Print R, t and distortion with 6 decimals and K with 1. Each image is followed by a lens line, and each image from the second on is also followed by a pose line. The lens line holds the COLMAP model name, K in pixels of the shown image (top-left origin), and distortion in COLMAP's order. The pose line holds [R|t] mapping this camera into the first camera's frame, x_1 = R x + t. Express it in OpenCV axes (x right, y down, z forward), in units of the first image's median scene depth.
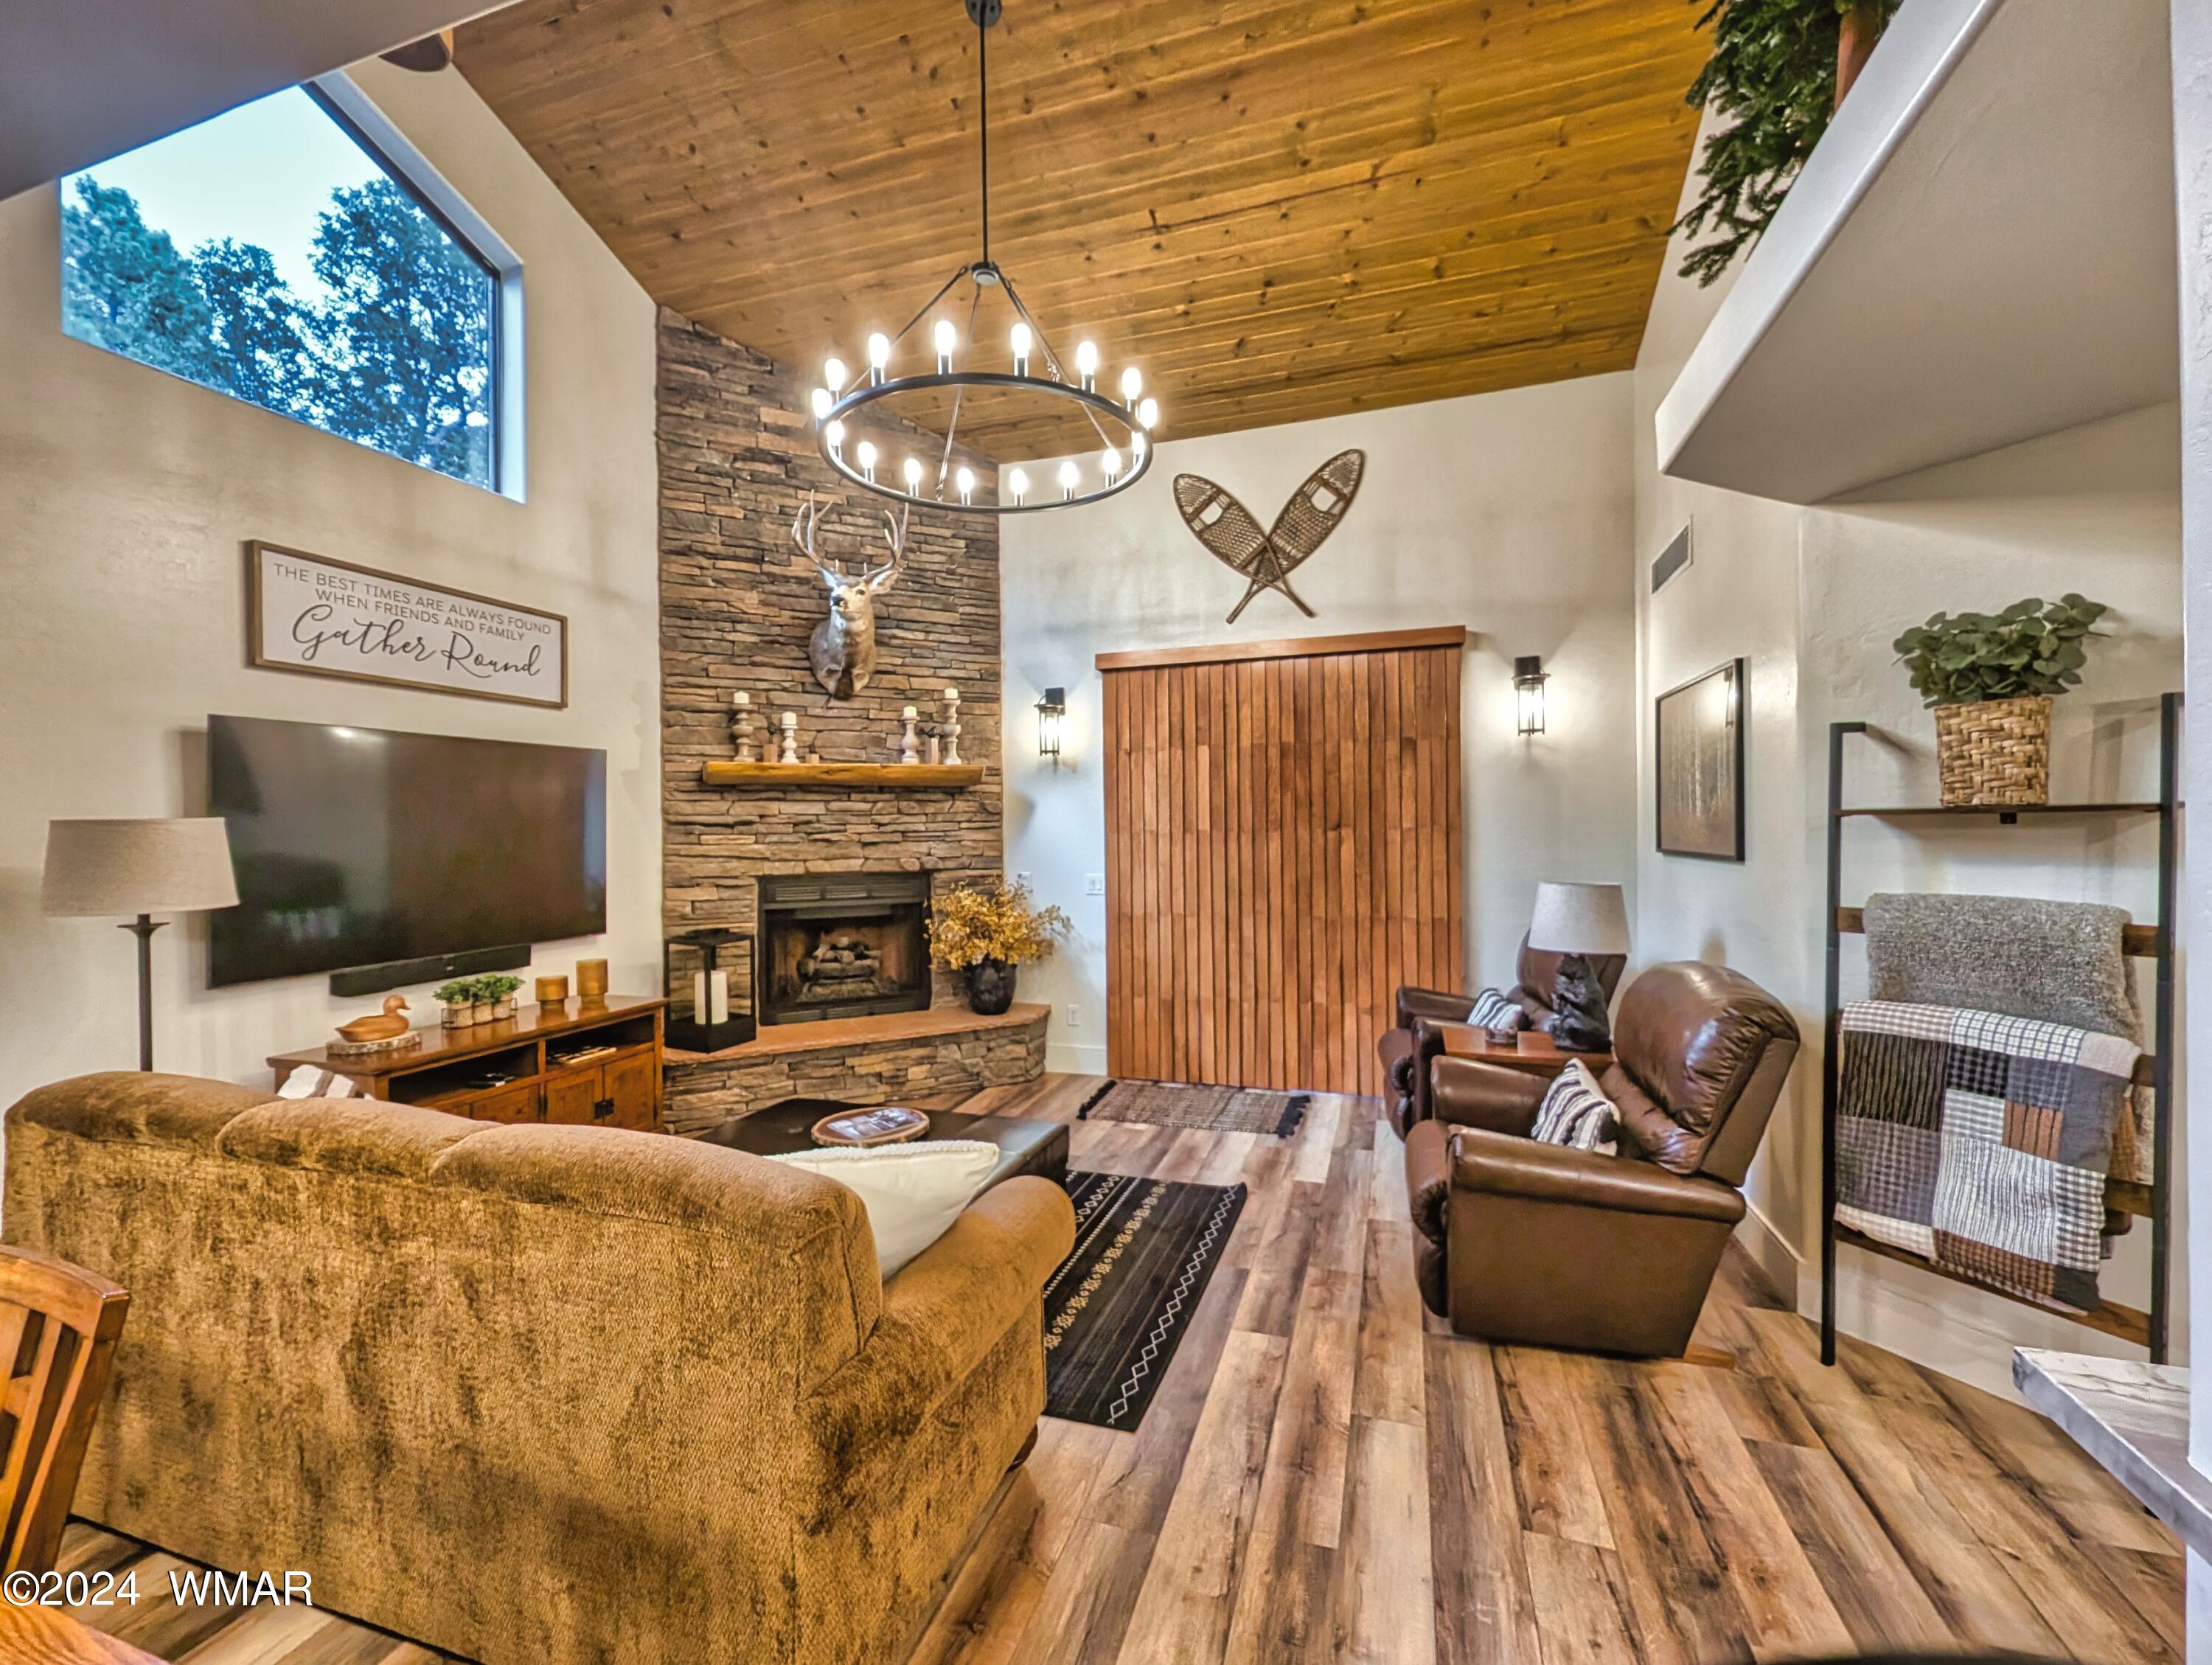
lens RADIAL K [[914.8, 0, 1106.0], [0, 914.8, 832.5], [0, 0, 1]] dist [0.000362, -0.000449]
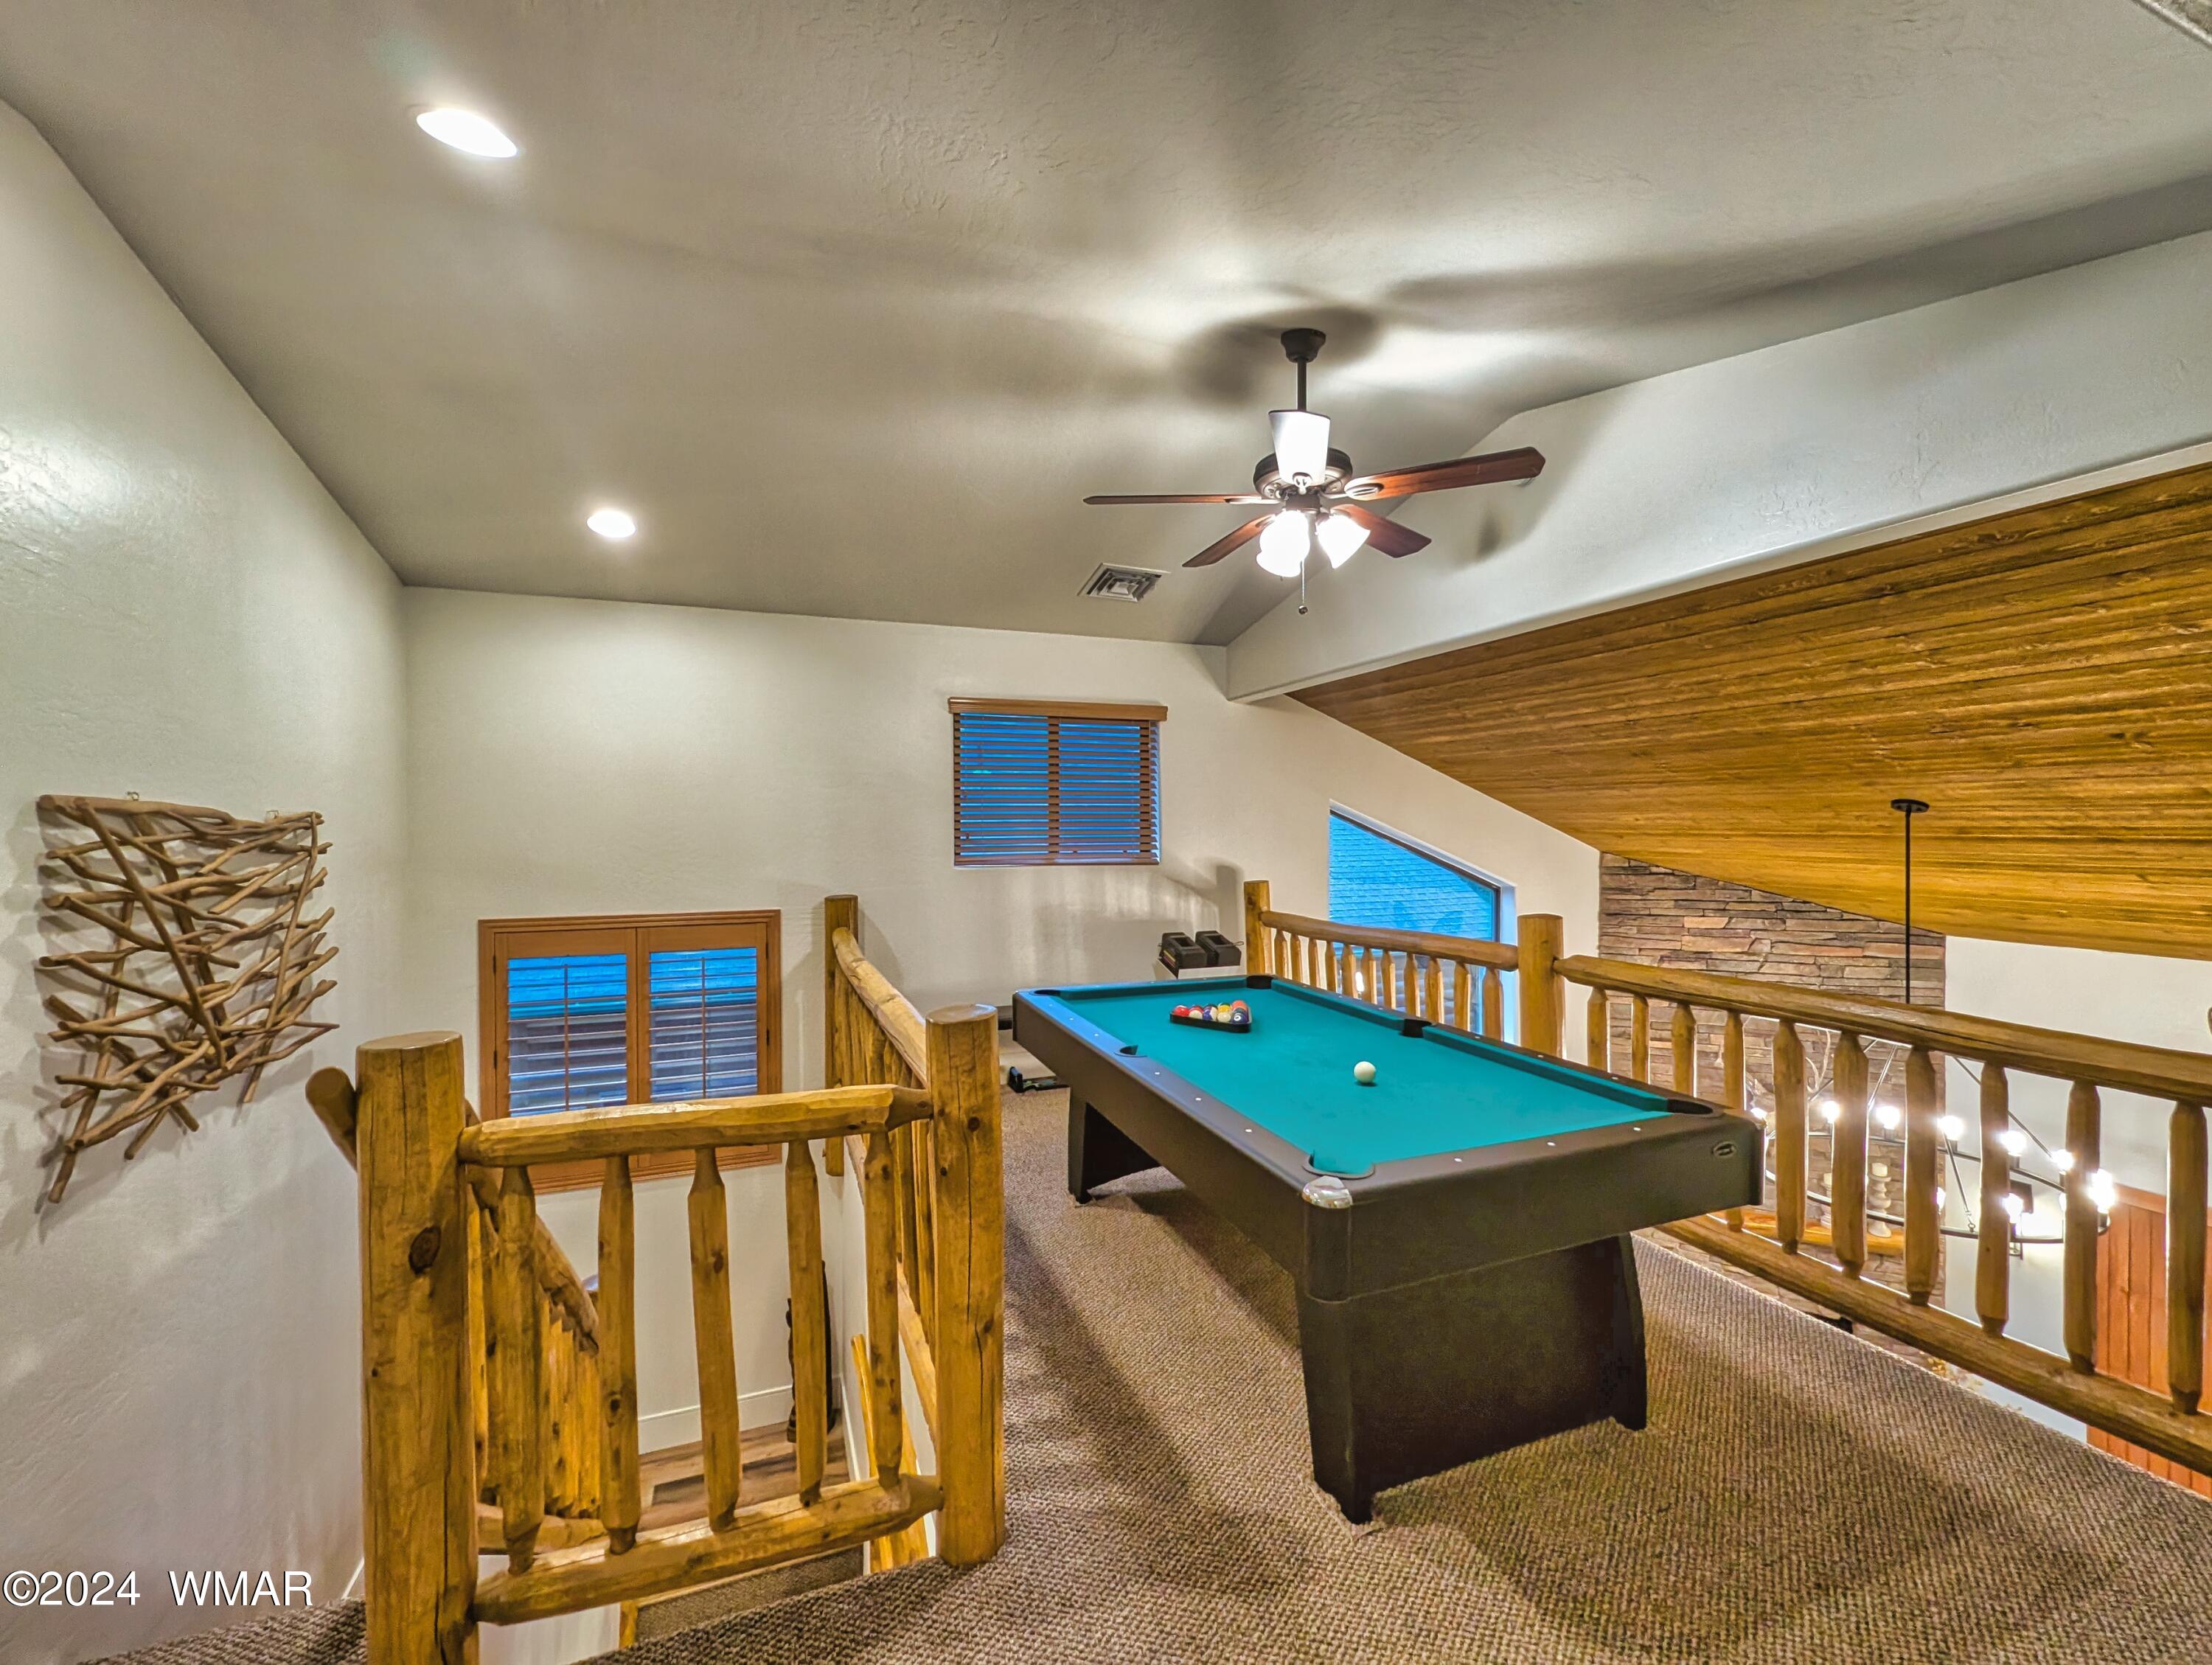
lens RADIAL K [[919.0, 0, 1110.6], [0, 919.0, 833.4], [0, 0, 1]] dist [0.004920, -0.000204]
pose [[0.630960, 0.017938, -0.775608, 0.186811], [-0.006201, 0.999817, 0.018079, -1.142638], [0.775791, -0.006598, 0.630956, -0.751320]]
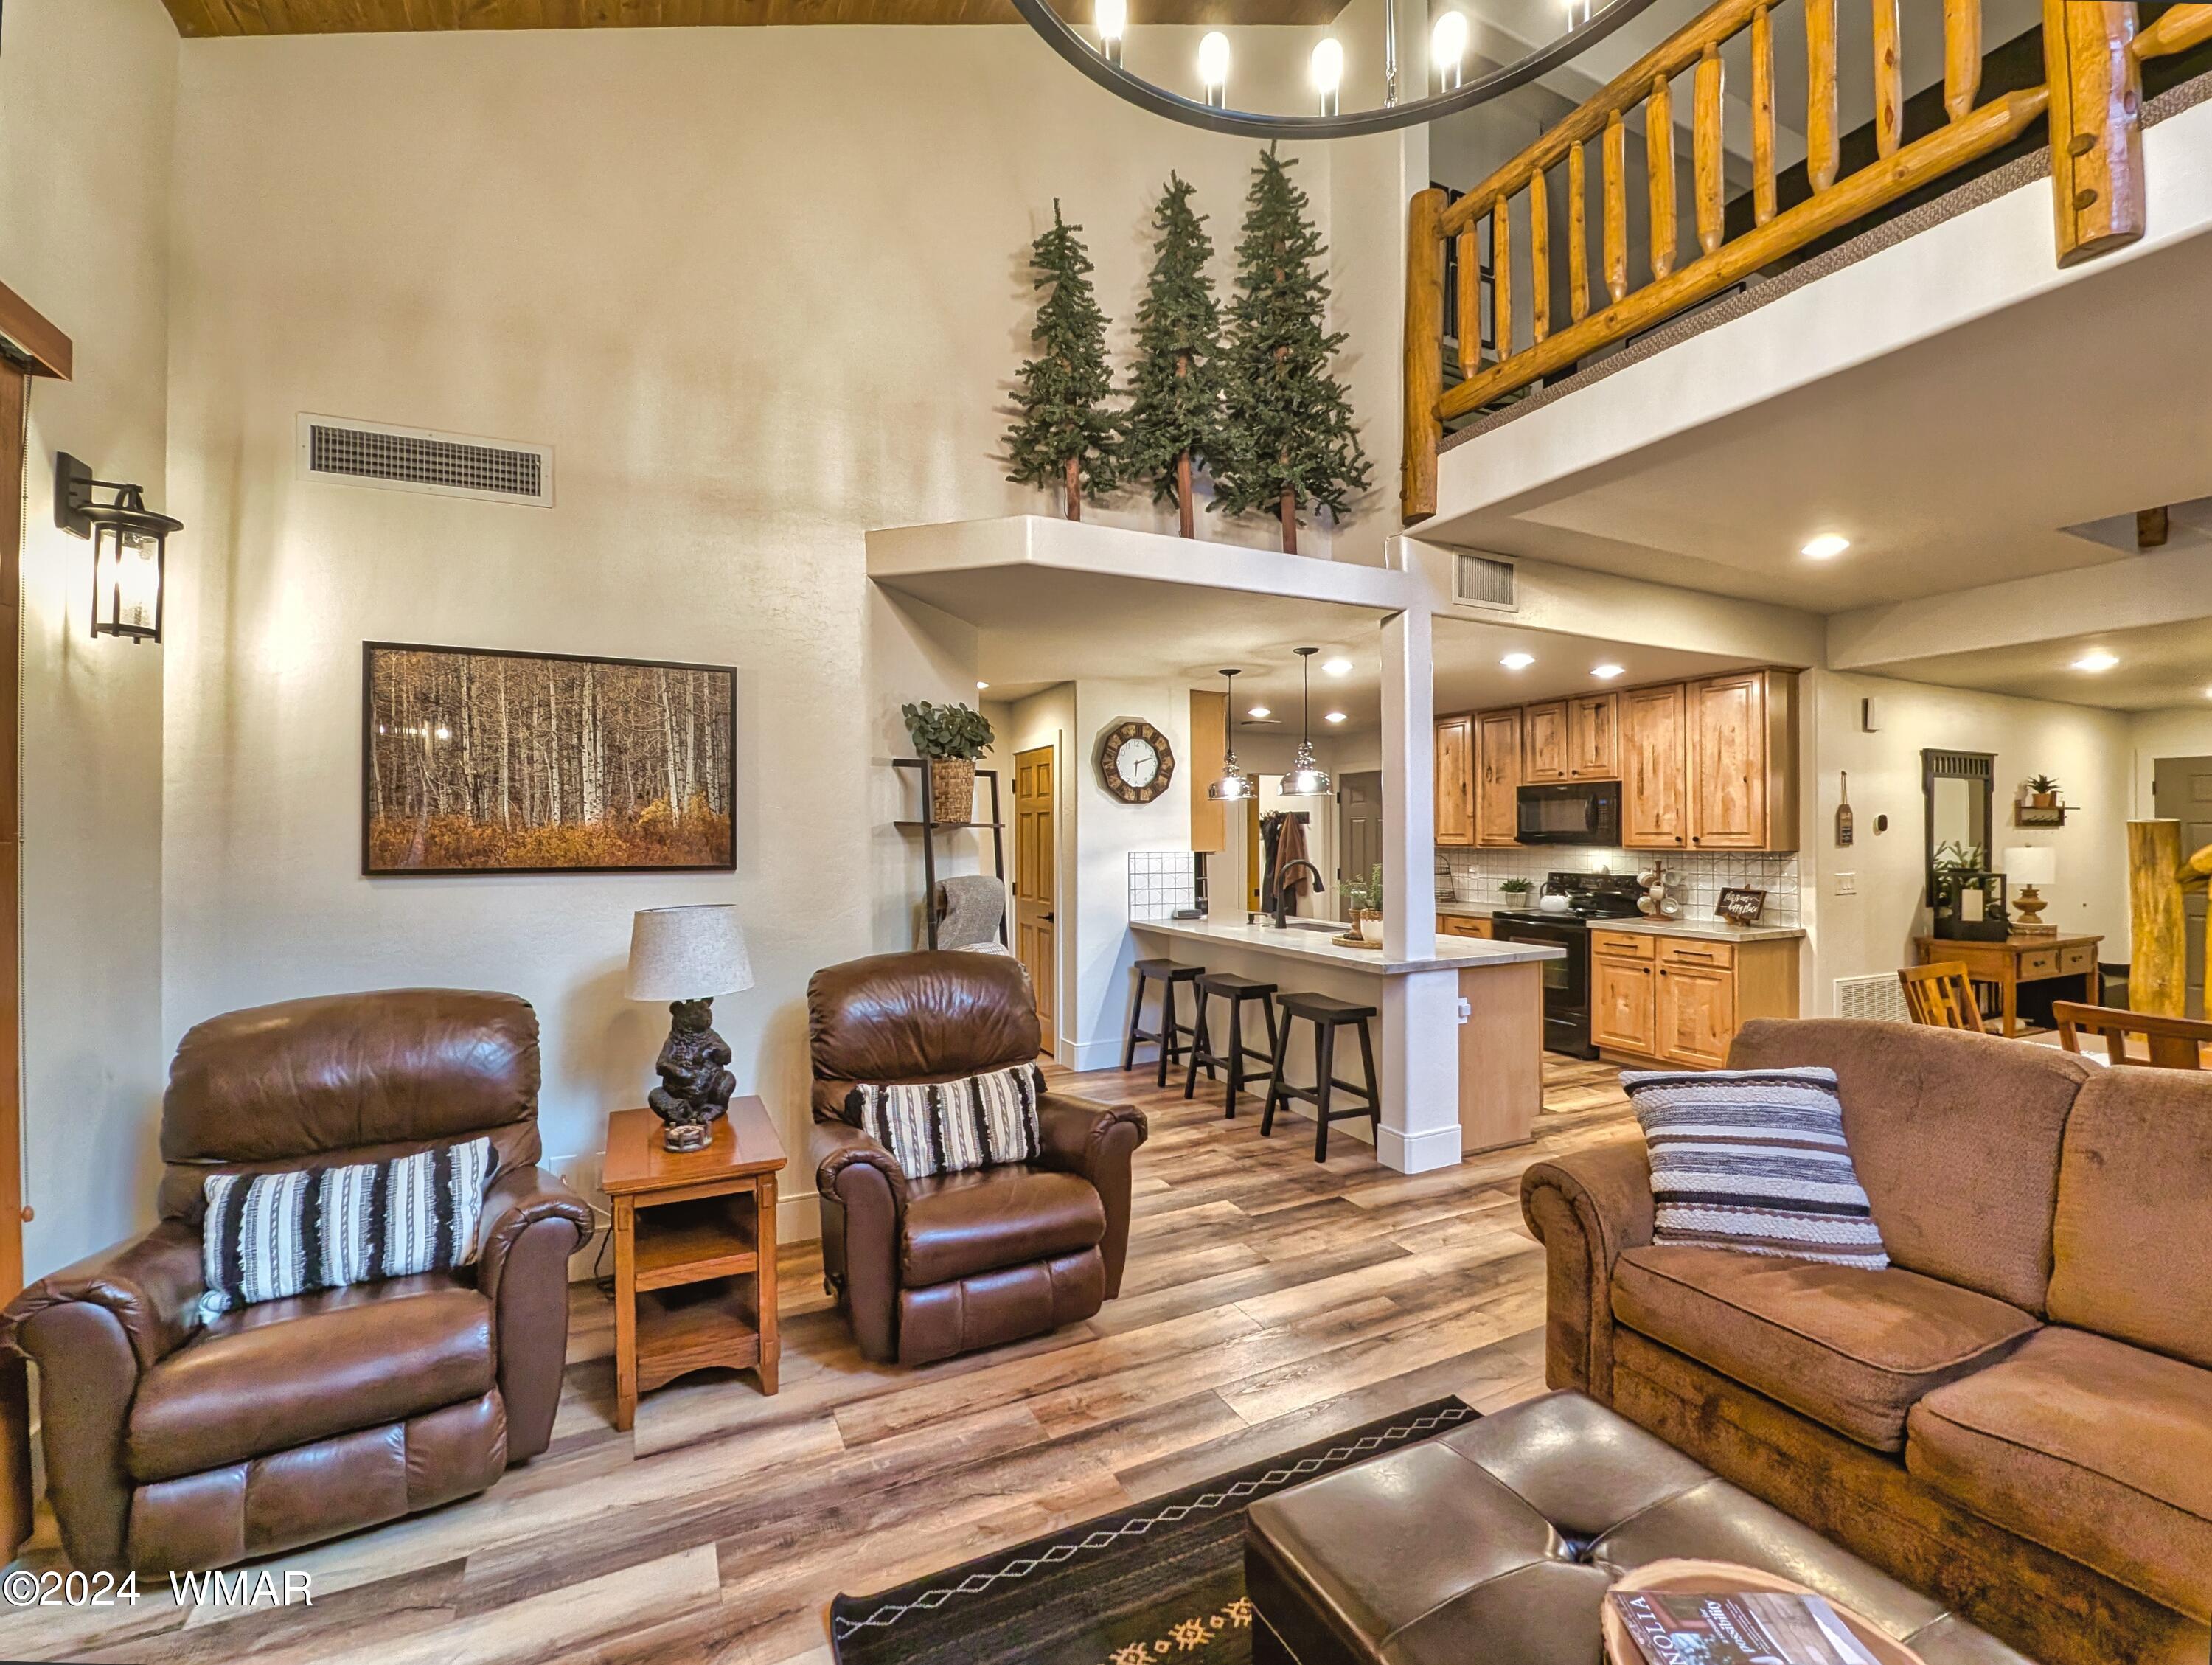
lens RADIAL K [[954.8, 0, 1103.3], [0, 954.8, 823.4], [0, 0, 1]] dist [-0.004214, -0.000137]
pose [[-0.699621, 0.021677, 0.714185, -0.411036], [0.011803, 0.999754, -0.018782, 0.007875], [-0.714416, -0.004711, -0.699705, 1.747756]]
